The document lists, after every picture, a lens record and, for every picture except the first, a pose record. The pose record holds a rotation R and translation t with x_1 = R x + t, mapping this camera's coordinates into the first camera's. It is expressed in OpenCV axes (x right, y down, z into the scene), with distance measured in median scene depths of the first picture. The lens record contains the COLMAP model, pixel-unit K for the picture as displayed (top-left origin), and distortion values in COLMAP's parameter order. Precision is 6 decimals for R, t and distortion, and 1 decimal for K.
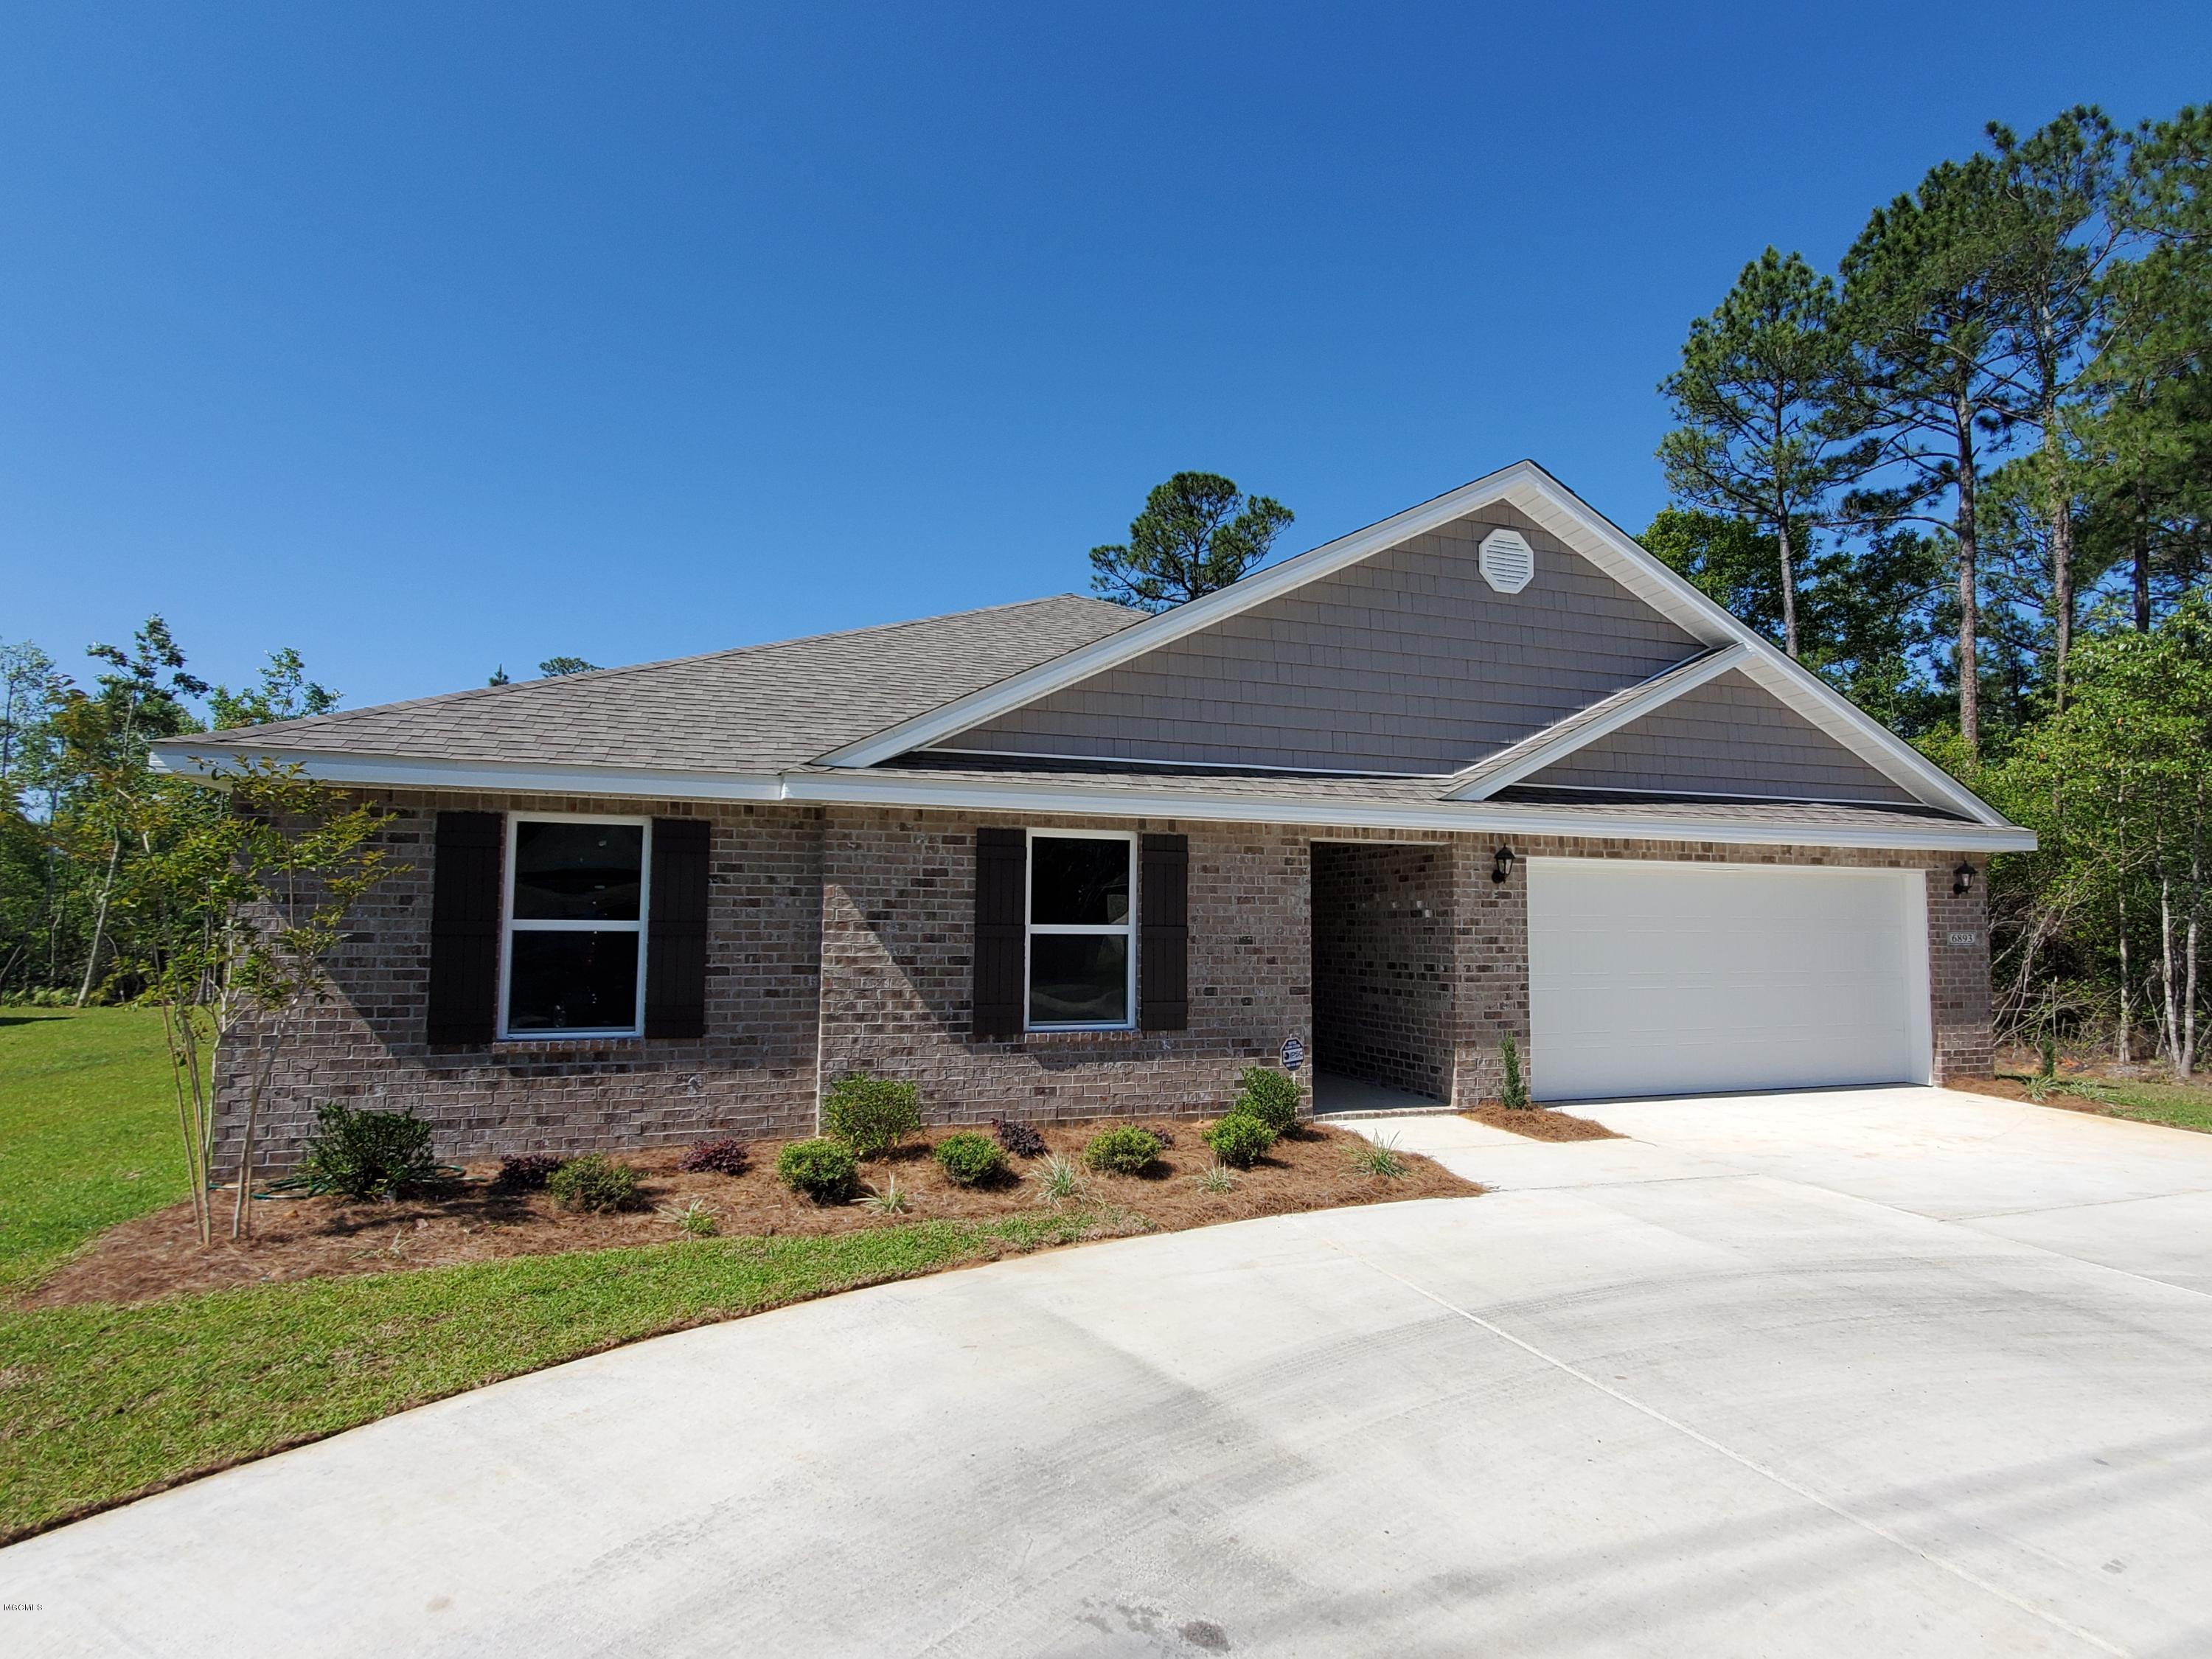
lens RADIAL K [[1149.7, 0, 1106.0], [0, 1149.7, 829.5], [0, 0, 1]] dist [-0.001917, -0.000378]
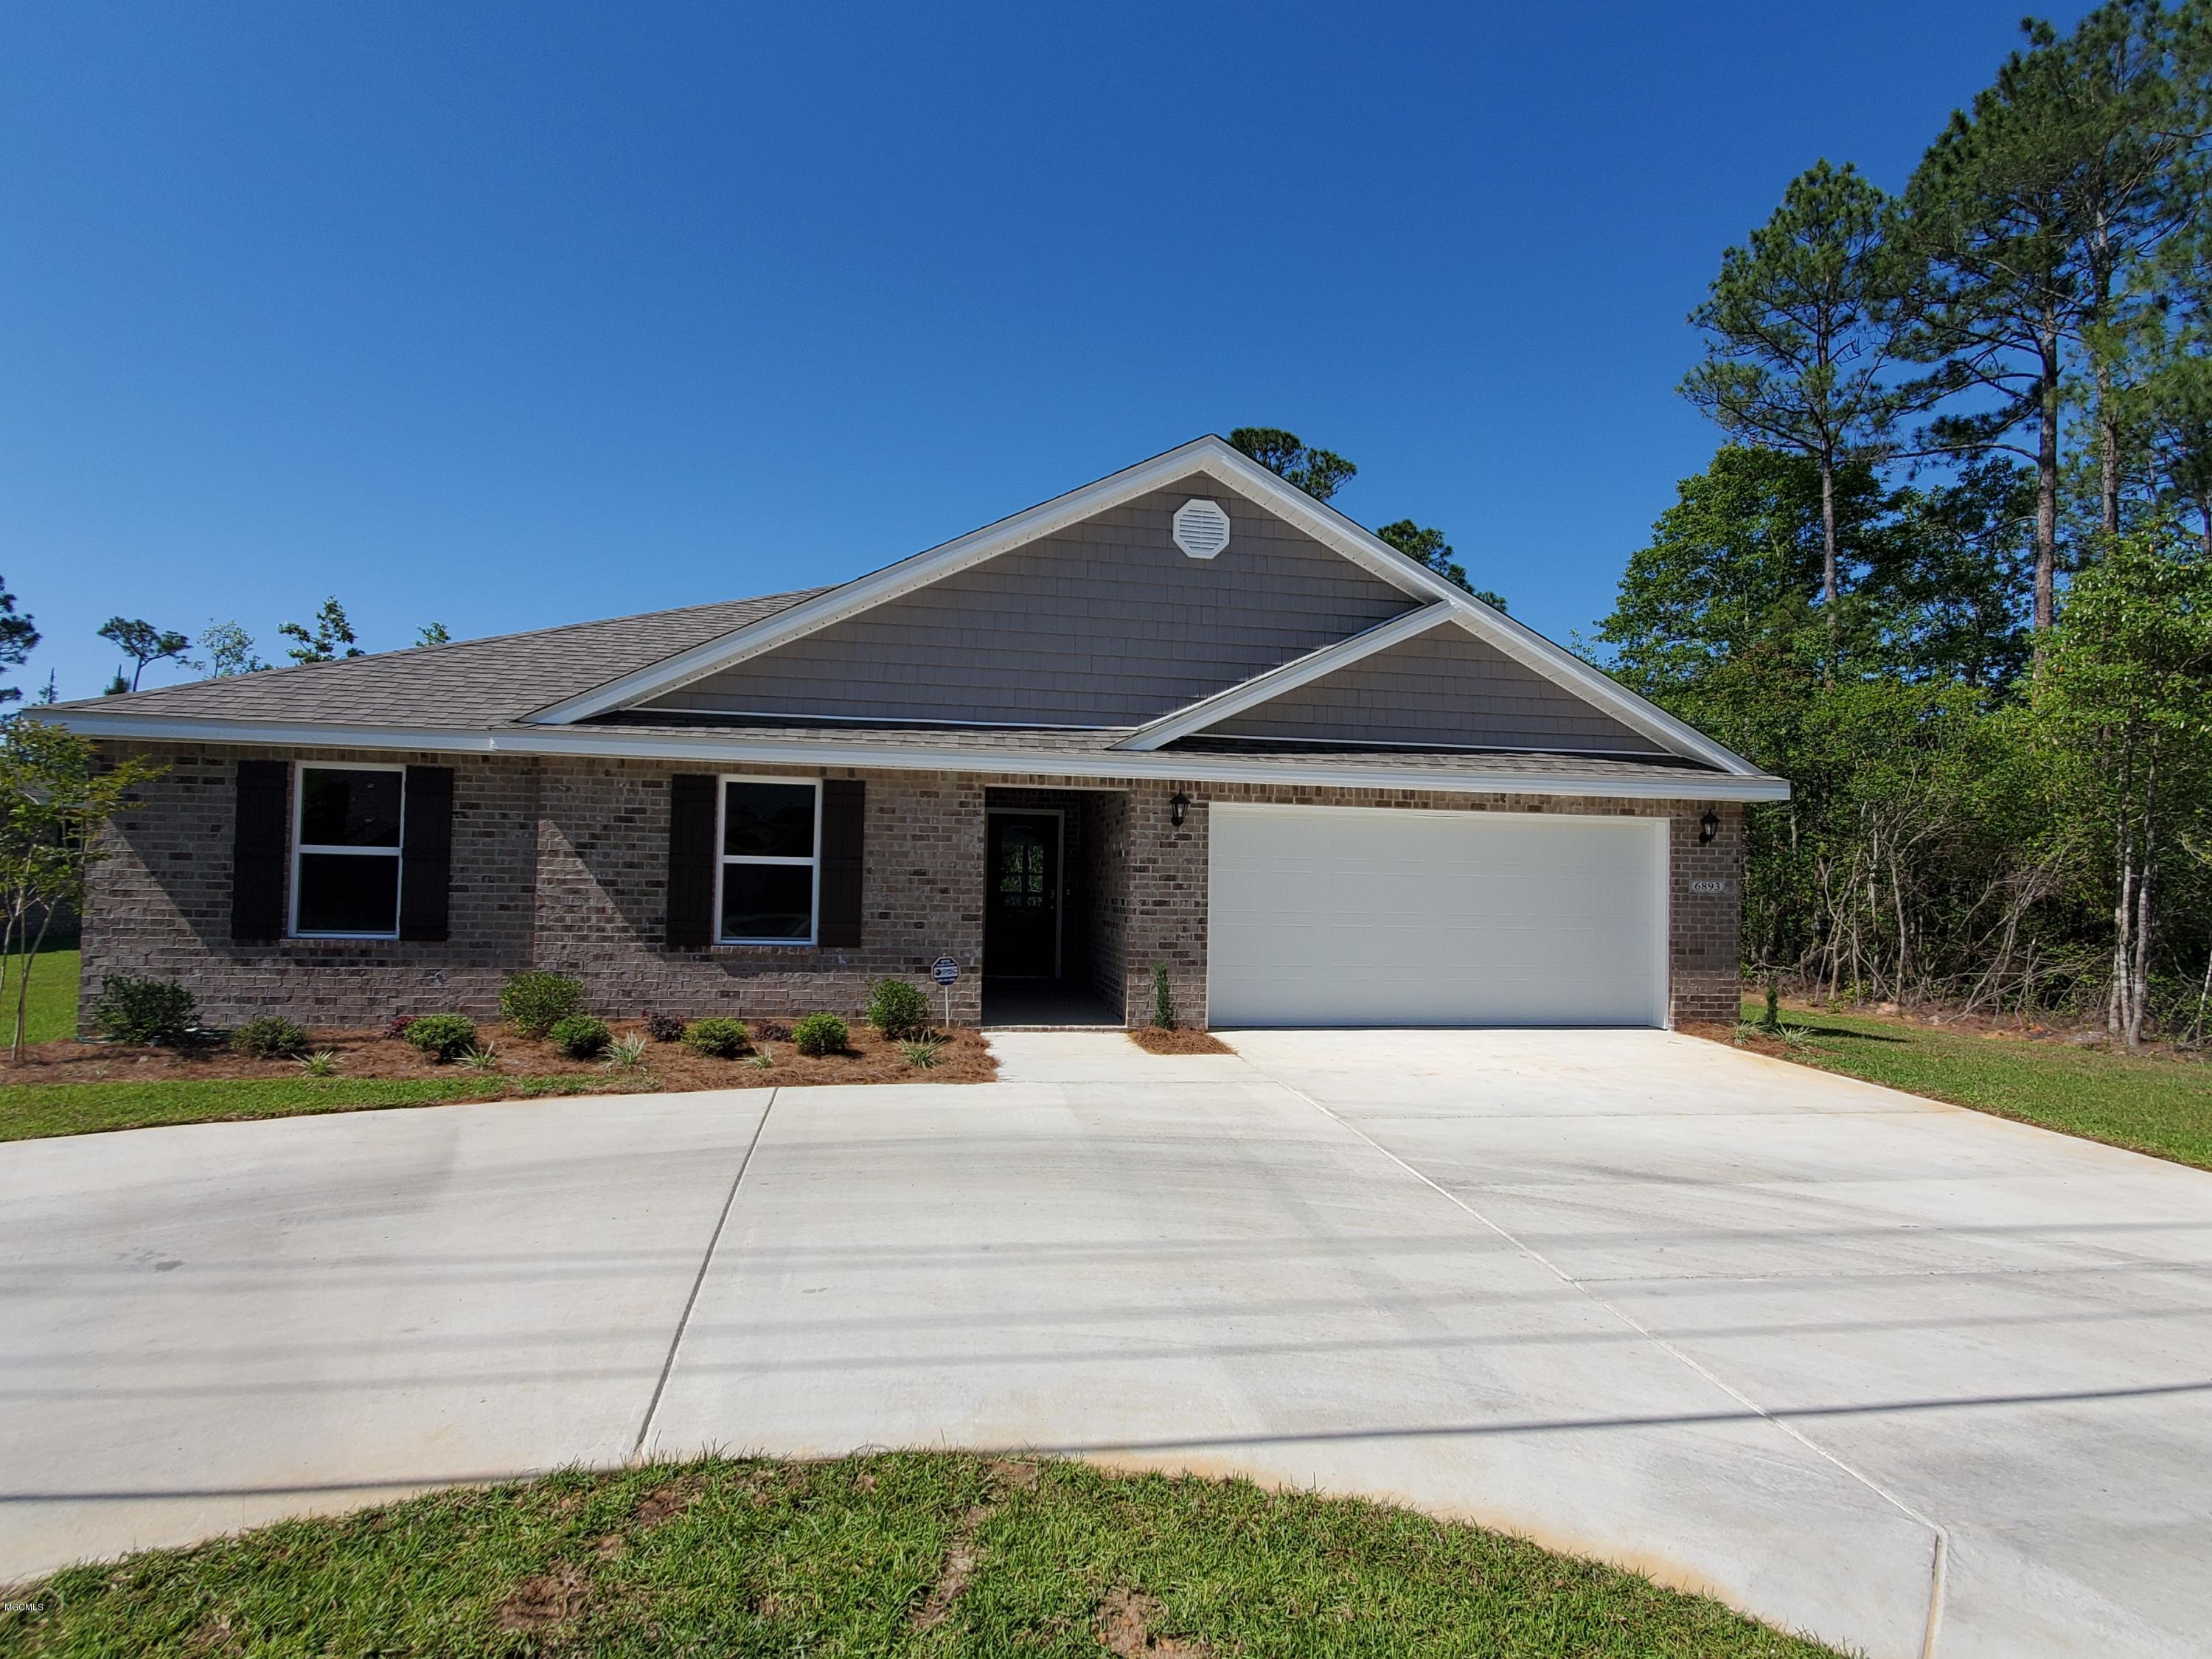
lens RADIAL K [[1149.7, 0, 1106.0], [0, 1149.7, 829.5], [0, 0, 1]] dist [-0.001917, -0.000378]
pose [[0.987464, 0.007623, -0.157663, 0.492314], [-0.001756, 0.999302, 0.037316, 0.010209], [0.157837, -0.036572, 0.986788, -0.104822]]
